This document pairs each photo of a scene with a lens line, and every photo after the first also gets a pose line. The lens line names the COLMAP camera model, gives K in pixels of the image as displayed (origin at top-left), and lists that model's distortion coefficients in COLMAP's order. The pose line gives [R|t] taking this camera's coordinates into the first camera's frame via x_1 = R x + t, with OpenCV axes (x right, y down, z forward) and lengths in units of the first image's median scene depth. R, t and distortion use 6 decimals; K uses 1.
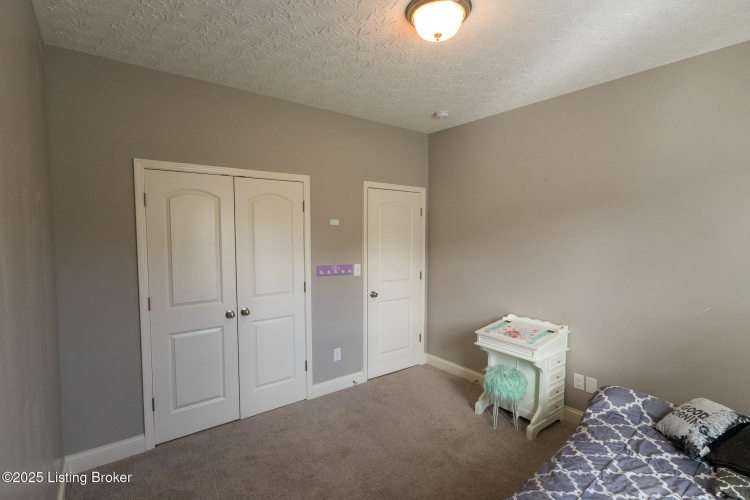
lens RADIAL K [[350.8, 0, 374.9], [0, 350.8, 251.9], [0, 0, 1]] dist [0.004598, -0.000006]
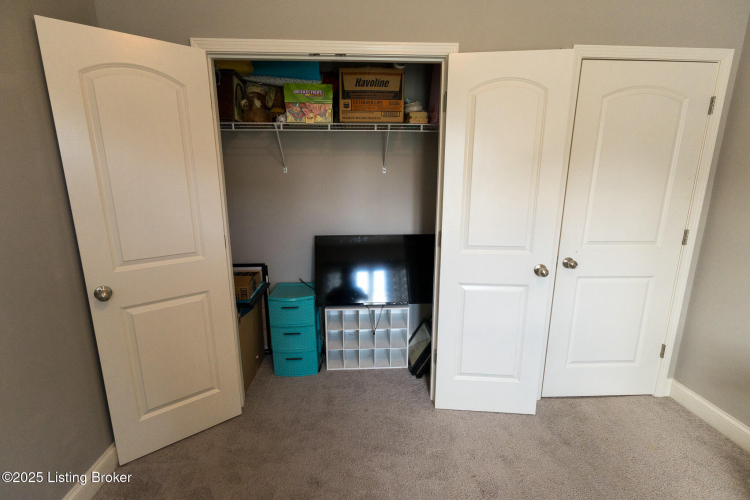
lens RADIAL K [[350.8, 0, 374.6], [0, 350.8, 252.6], [0, 0, 1]] dist [0.004598, -0.000006]
pose [[0.832504, 0.119586, -0.540959, 0.035902], [-0.031185, 0.984993, 0.169753, 0.017347], [0.553141, -0.124450, 0.823740, 0.337340]]
